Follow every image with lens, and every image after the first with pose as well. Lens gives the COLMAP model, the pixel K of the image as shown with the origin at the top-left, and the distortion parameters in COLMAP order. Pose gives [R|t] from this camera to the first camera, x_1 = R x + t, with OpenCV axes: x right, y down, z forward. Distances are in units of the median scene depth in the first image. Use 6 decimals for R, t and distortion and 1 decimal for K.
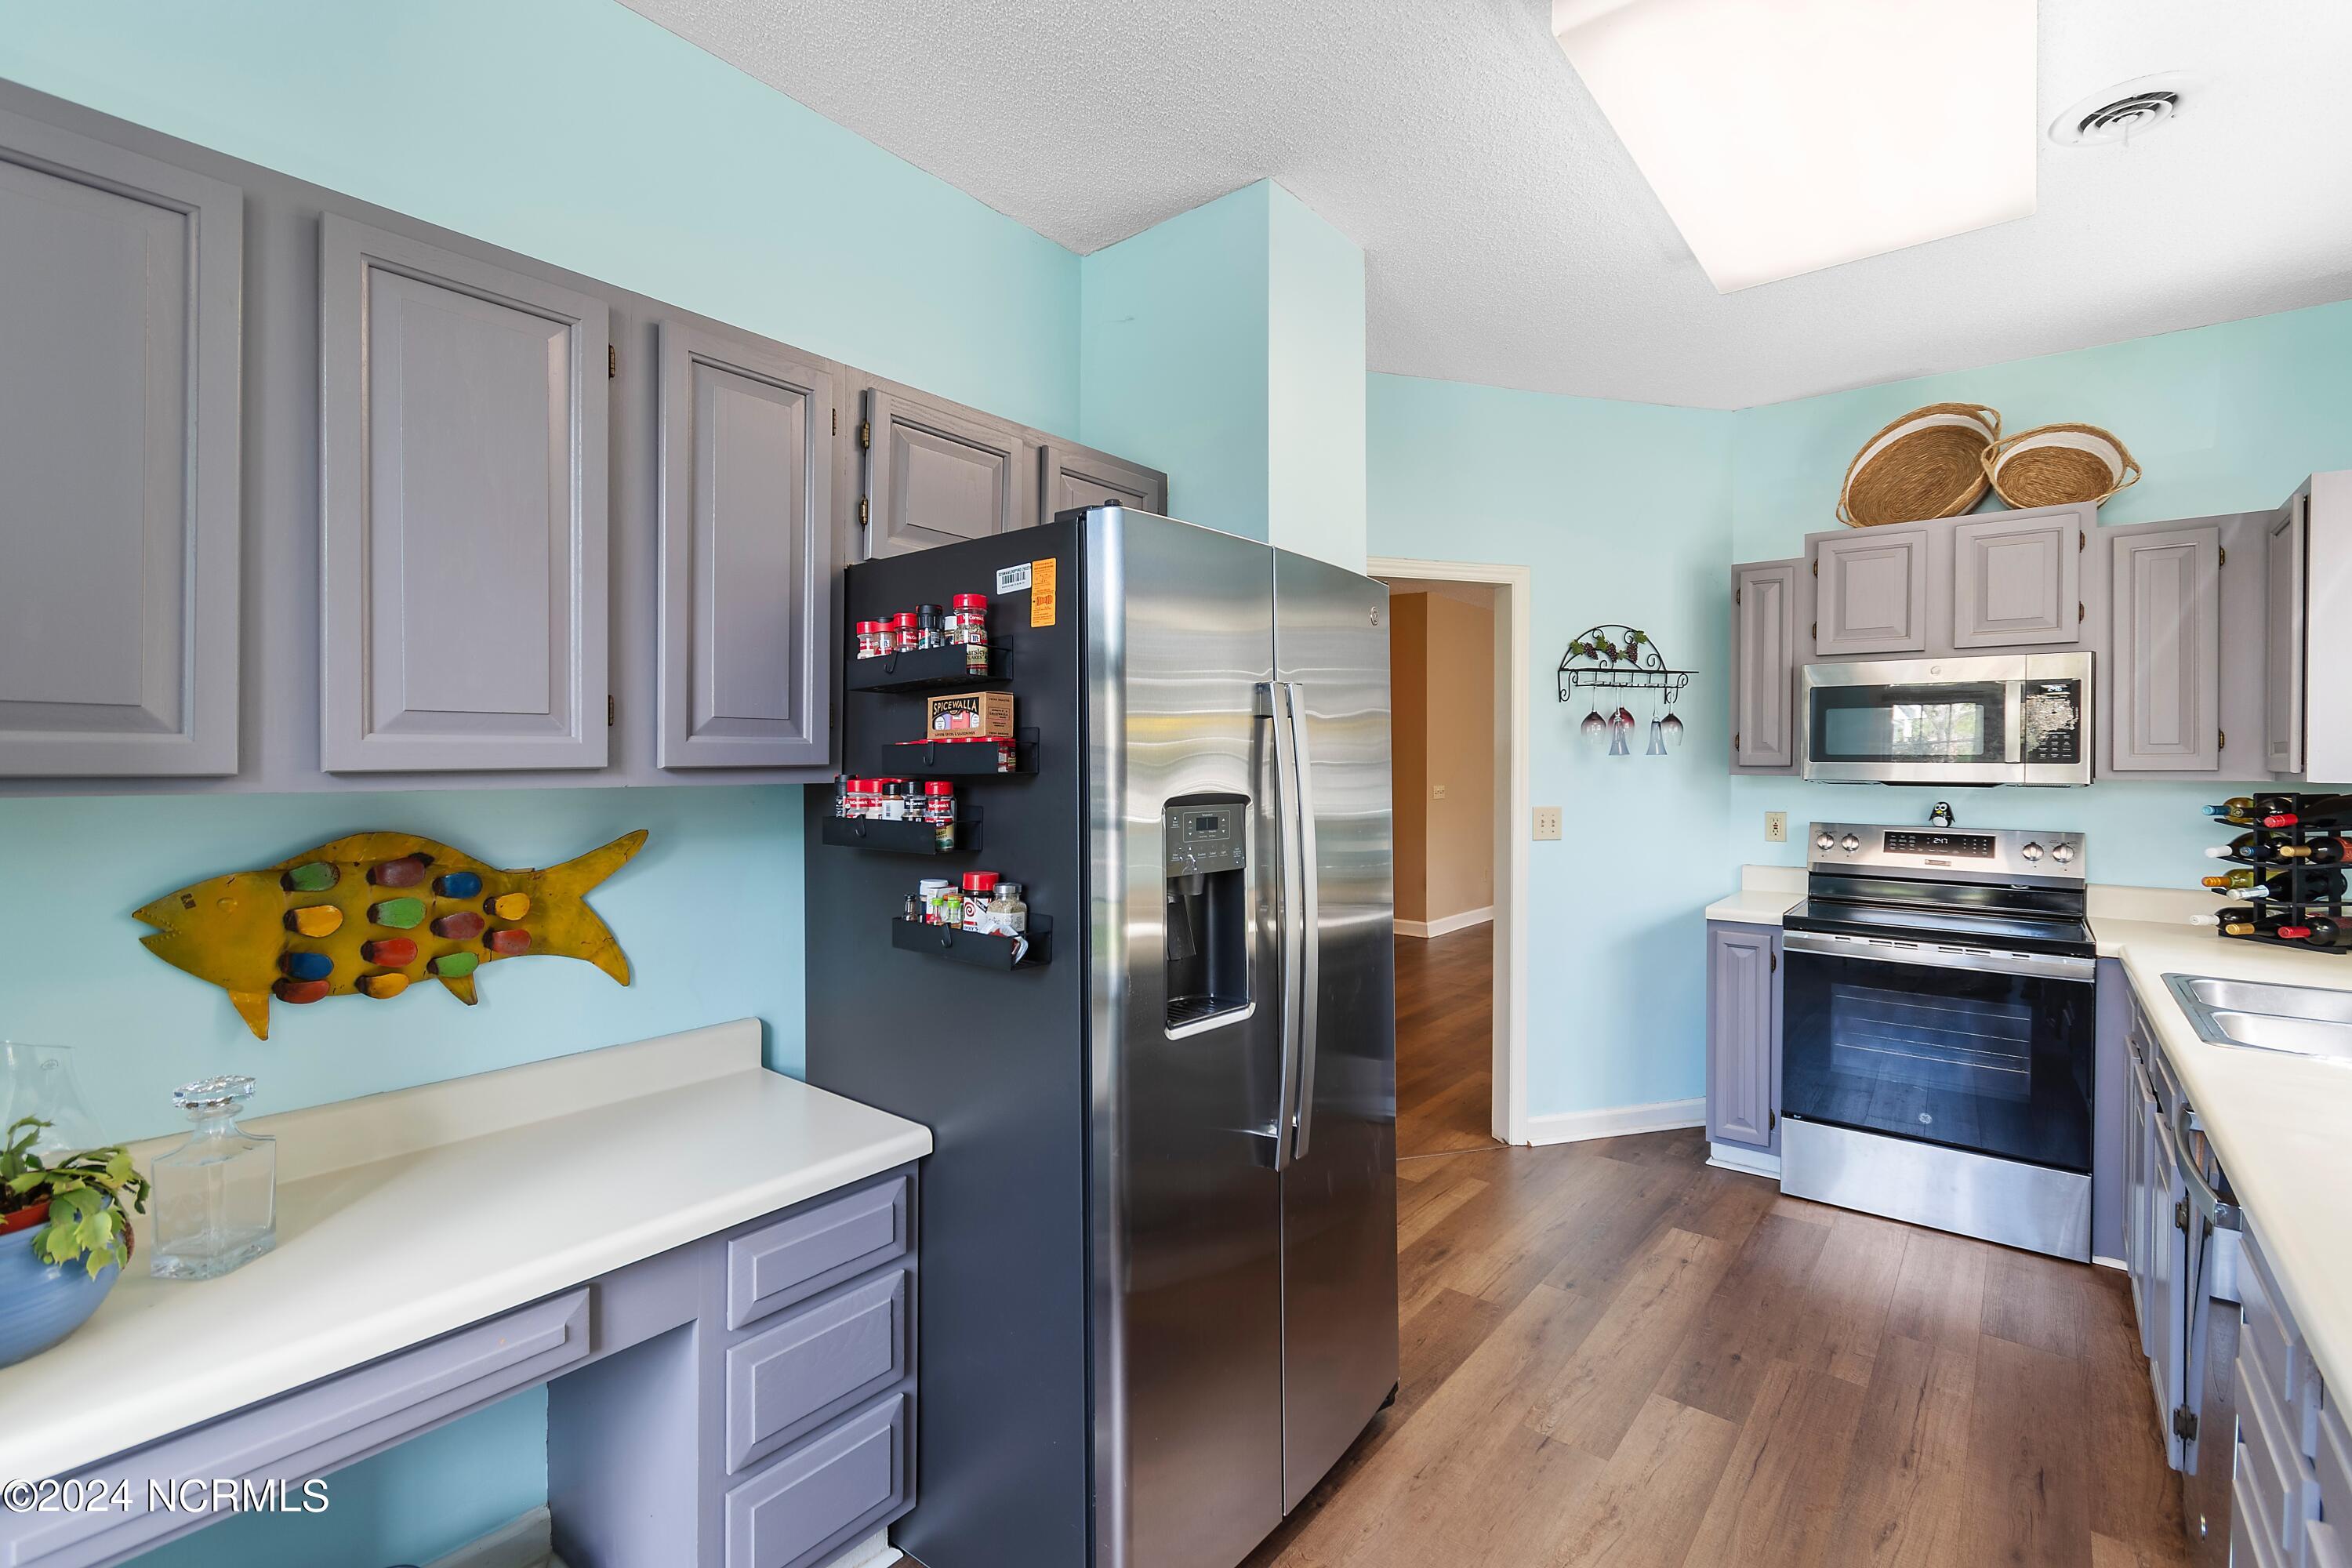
lens RADIAL K [[1063.8, 0, 1171.6], [0, 1063.8, 768.6], [0, 0, 1]] dist [0.002624, -0.000150]
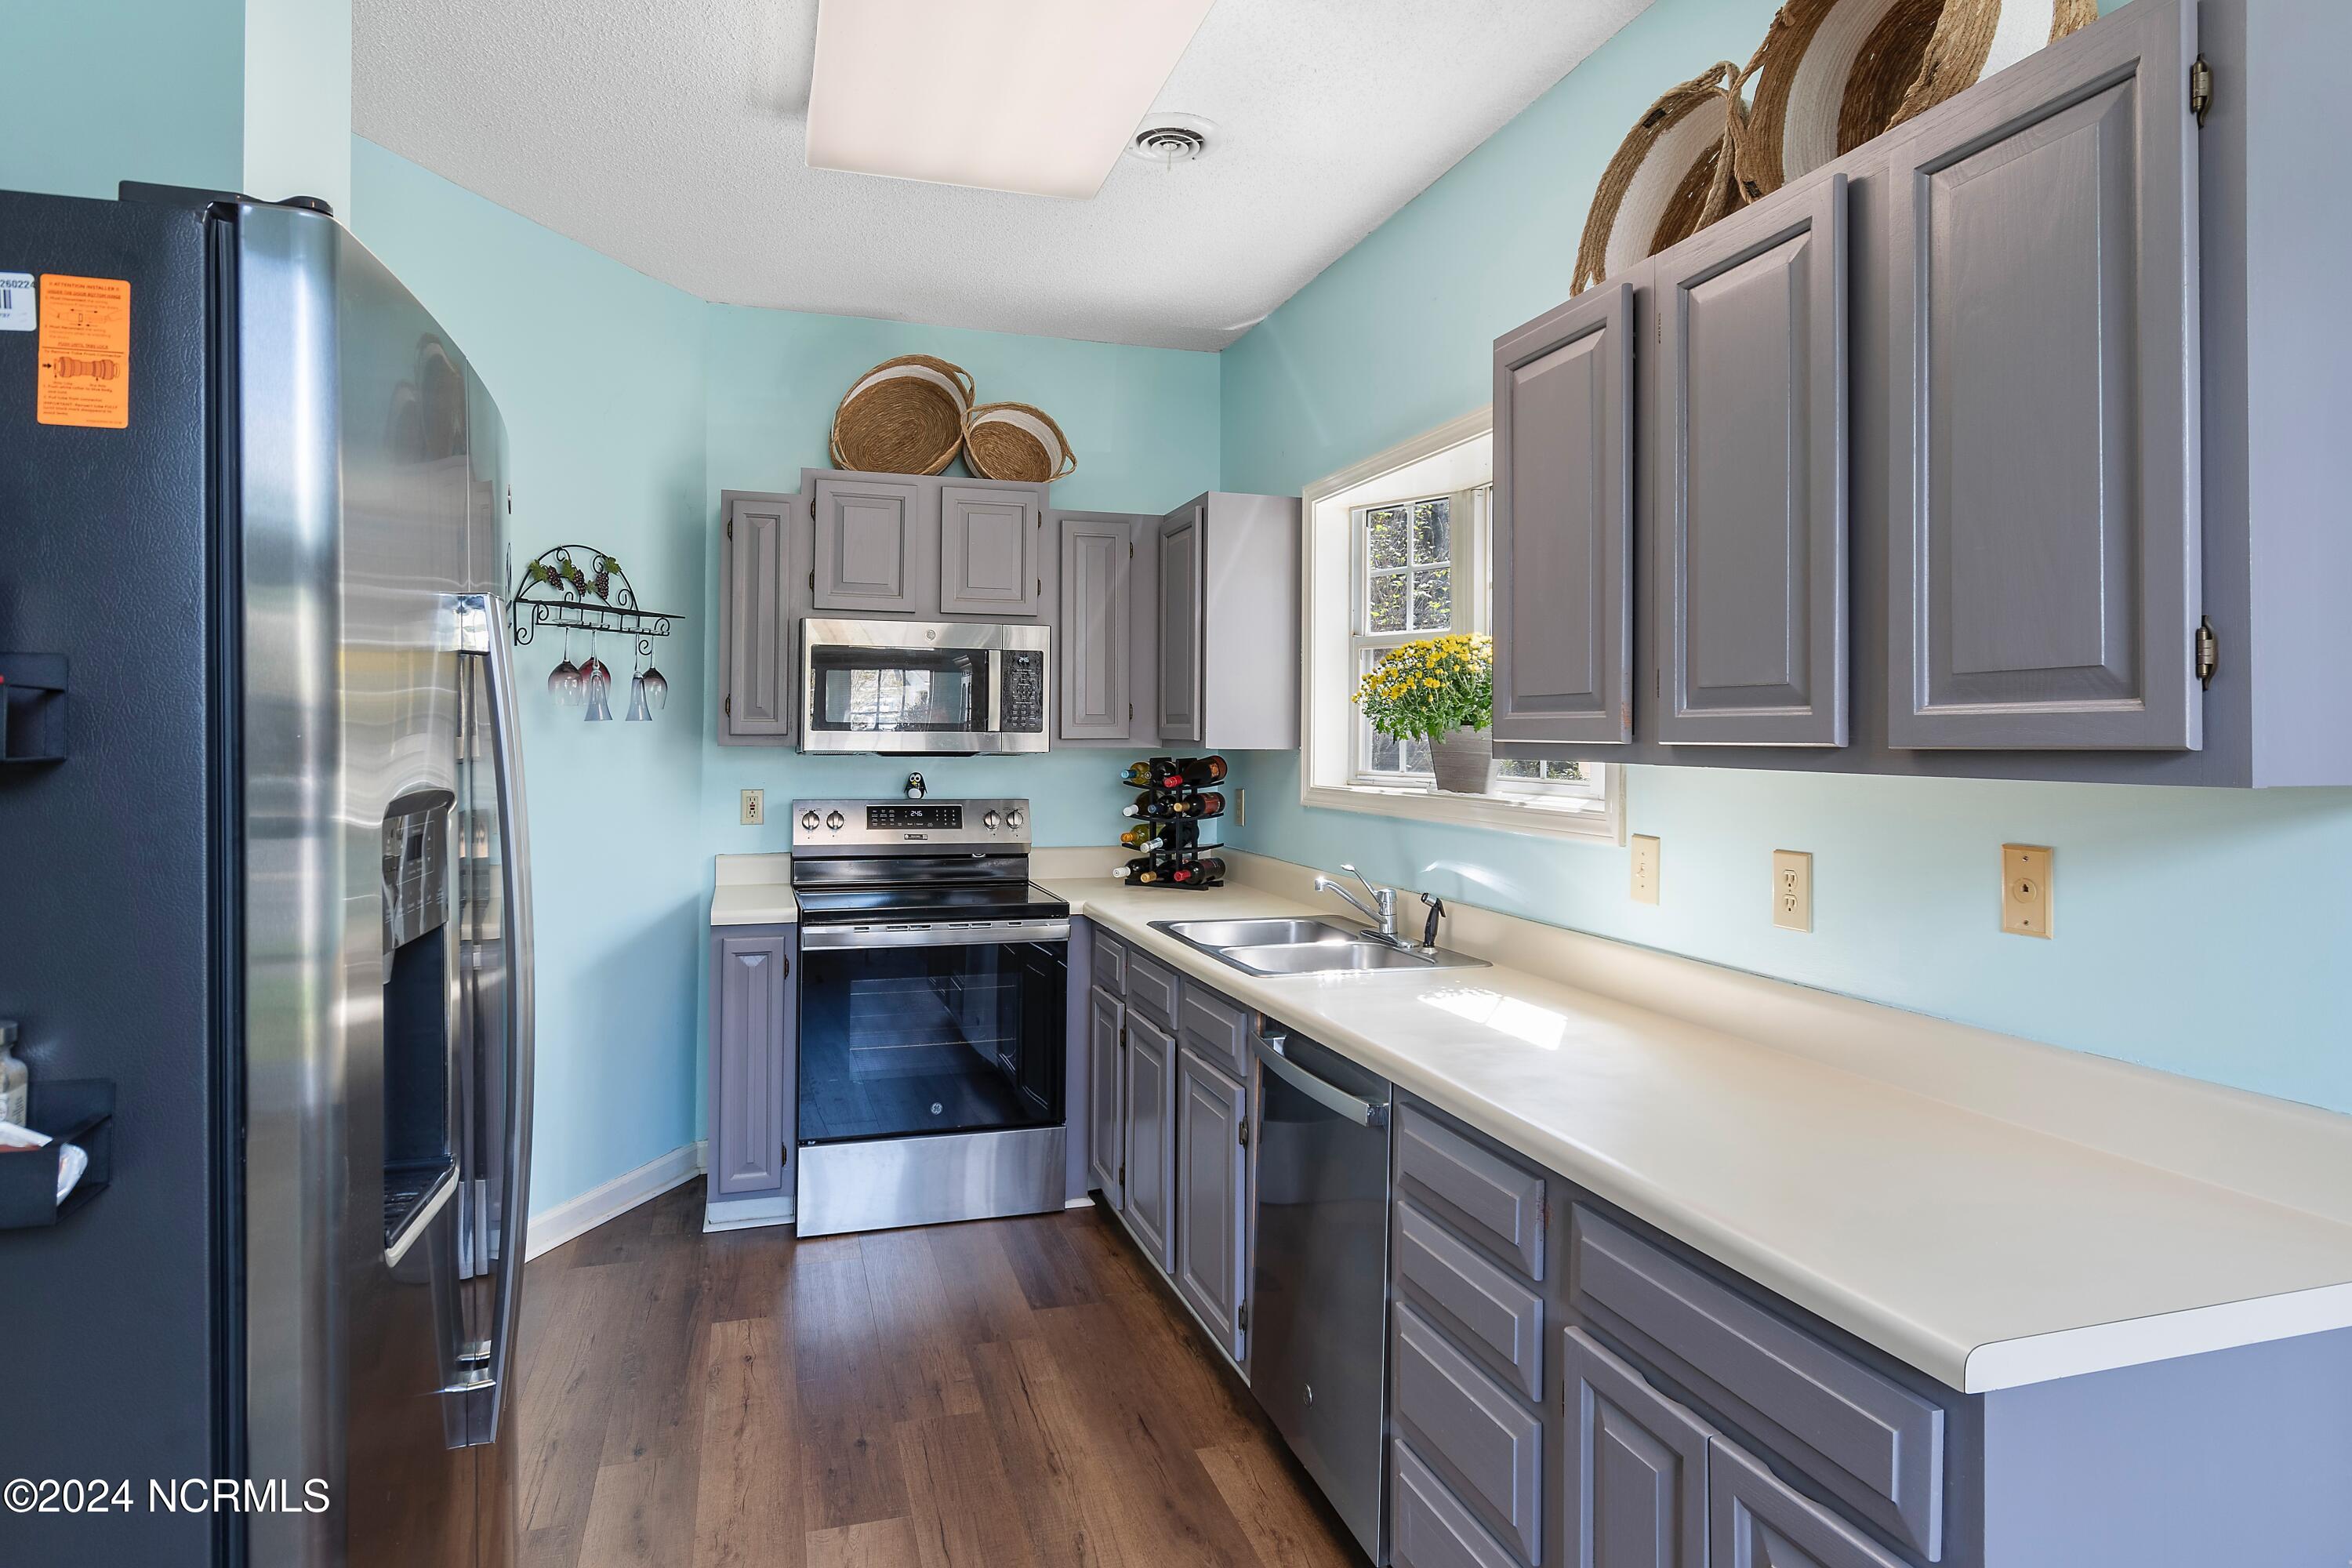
lens RADIAL K [[1352.2, 0, 1178.9], [0, 1352.2, 716.5], [0, 0, 1]] dist [0.004942, 0.001261]
pose [[0.548172, 0.010385, 0.836301, -0.168017], [0.001831, 0.999906, -0.013617, -0.001927], [-0.836364, 0.008996, 0.548101, 0.150233]]
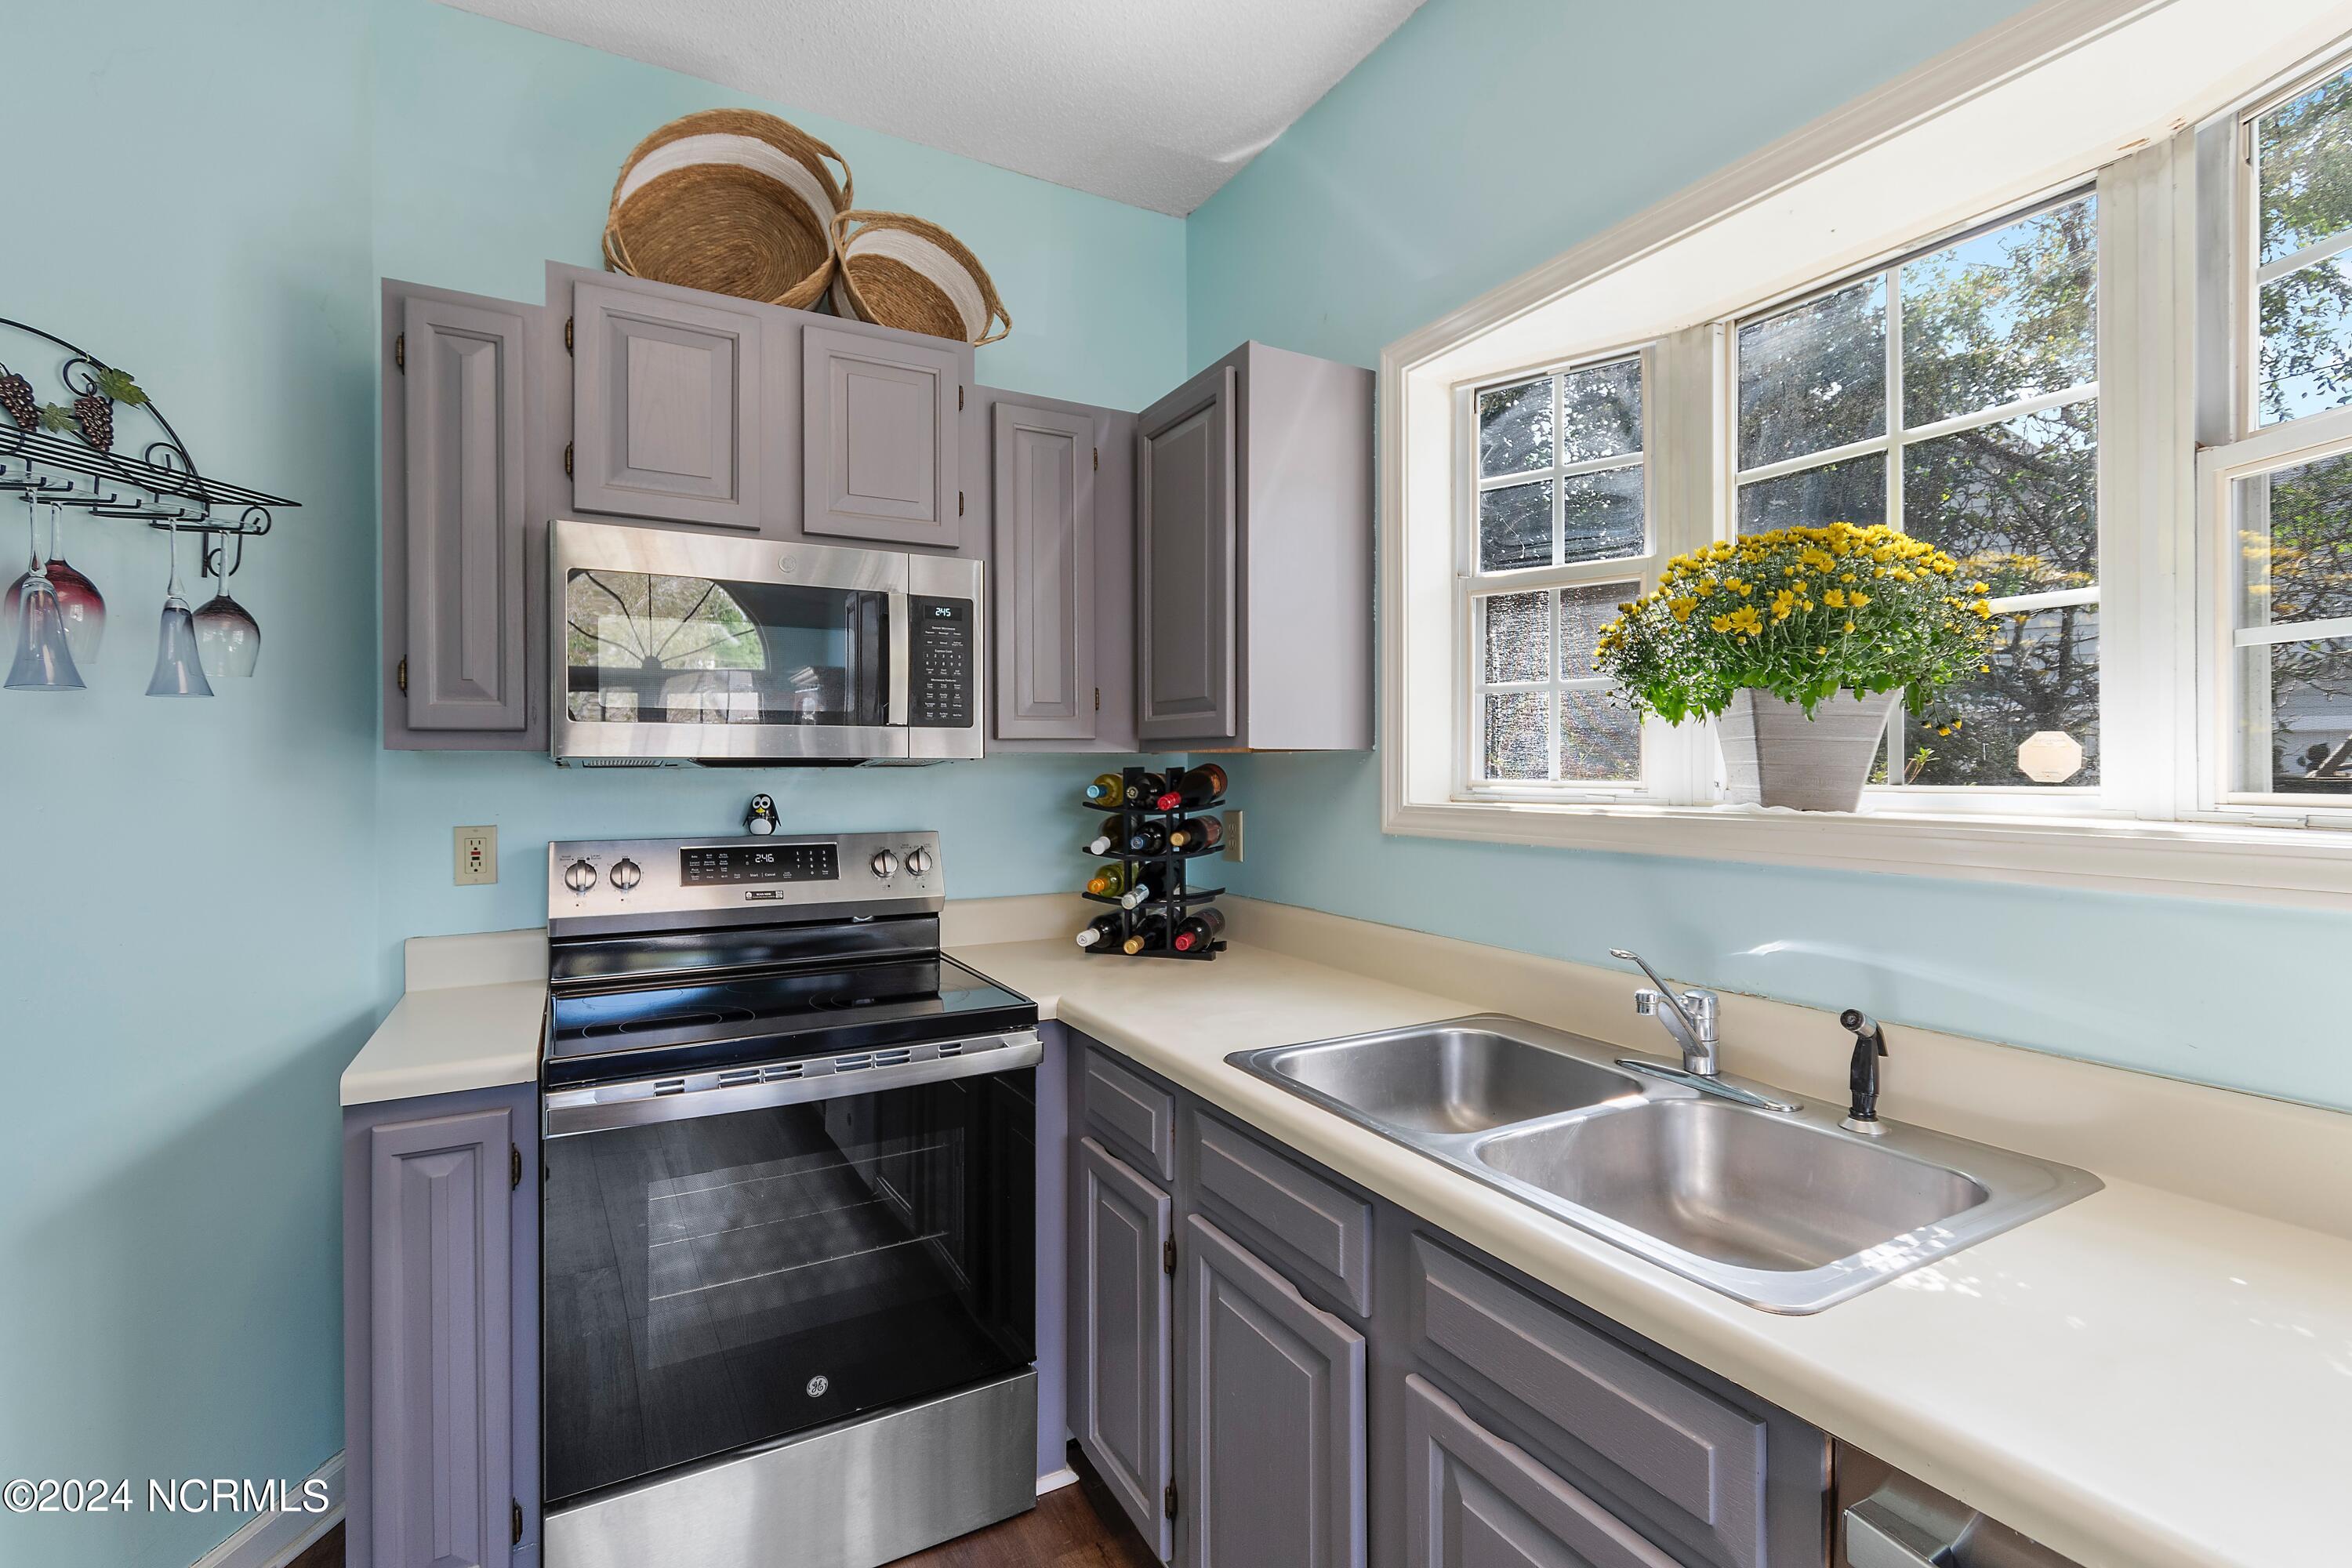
lens RADIAL K [[1063.8, 0, 1171.6], [0, 1063.8, 768.6], [0, 0, 1]] dist [0.002624, -0.000150]
pose [[0.375708, -0.009461, 0.926690, 0.261122], [0.011599, 0.999918, 0.005506, 0.017210], [-0.926665, 0.008679, 0.375787, 0.586971]]
